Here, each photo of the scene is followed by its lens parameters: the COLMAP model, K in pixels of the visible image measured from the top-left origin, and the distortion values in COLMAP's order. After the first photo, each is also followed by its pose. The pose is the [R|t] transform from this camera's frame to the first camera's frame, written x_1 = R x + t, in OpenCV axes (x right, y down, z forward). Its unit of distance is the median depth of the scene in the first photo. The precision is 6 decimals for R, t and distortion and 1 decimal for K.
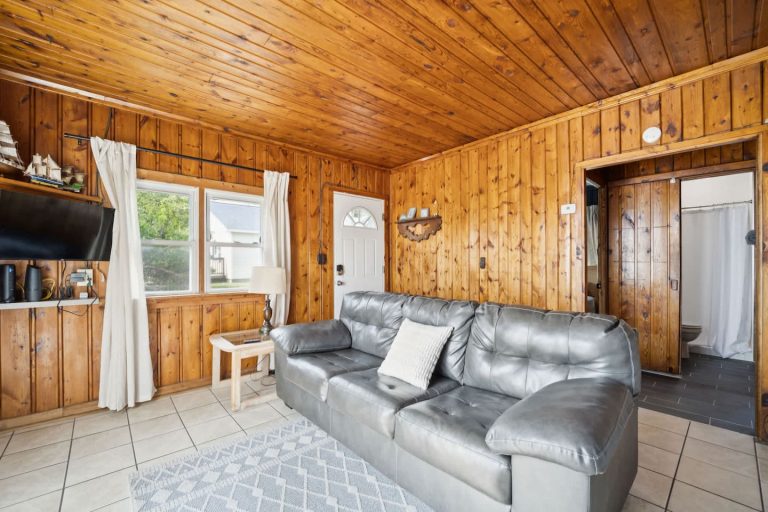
lens RADIAL K [[320.1, 0, 381.3], [0, 320.1, 263.7], [0, 0, 1]] dist [-0.001571, -0.000374]
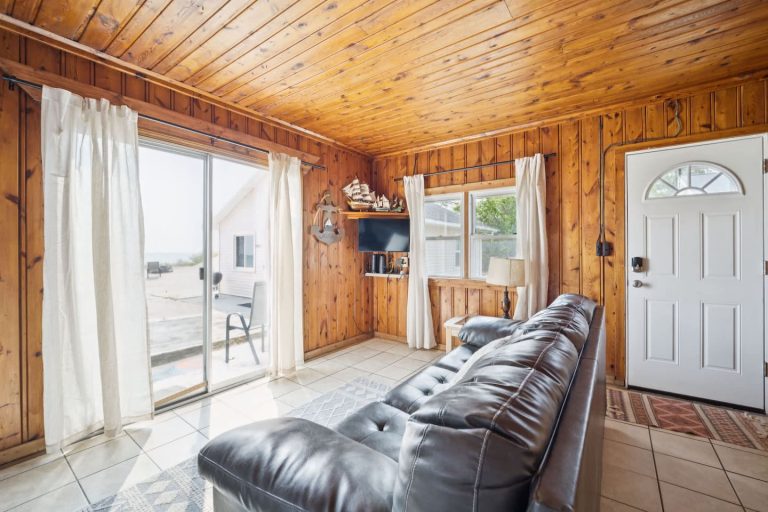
lens RADIAL K [[324.6, 0, 381.1], [0, 324.6, 252.3], [0, 0, 1]] dist [-0.002432, -0.000544]
pose [[0.213742, 0.003163, -0.976885, 0.617762], [-0.004503, 0.999987, 0.002253, -0.008555], [0.976880, 0.003918, 0.213754, 0.458036]]
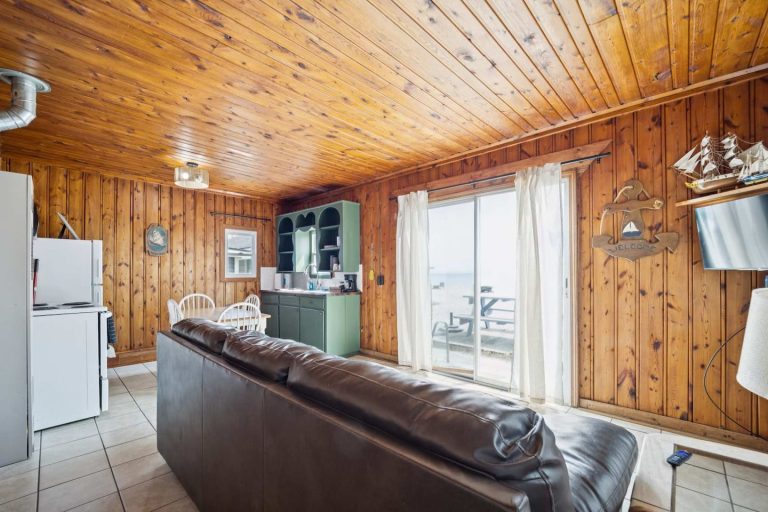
lens RADIAL K [[323.6, 0, 383.8], [0, 323.6, 272.6], [0, 0, 1]] dist [-0.001941, -0.000730]
pose [[-0.995929, 0.003019, -0.090094, 0.023052], [0.002942, 0.999995, 0.000979, -0.003430], [0.090097, 0.000710, -0.995933, 1.375750]]
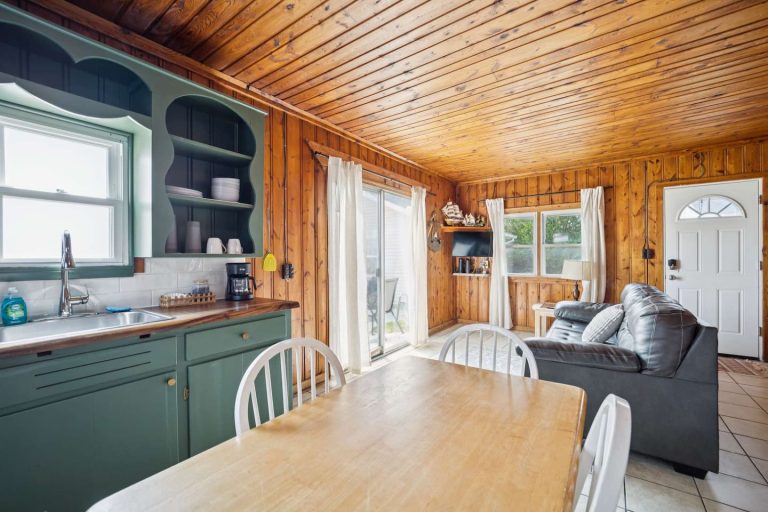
lens RADIAL K [[318.3, 0, 384.9], [0, 318.3, 260.0], [0, 0, 1]] dist [-0.000335, -0.000288]
pose [[0.229137, 0.008964, -0.973353, 0.909752], [0.000967, 0.999955, 0.009436, -0.006586], [0.973394, -0.003104, 0.229118, -0.146680]]
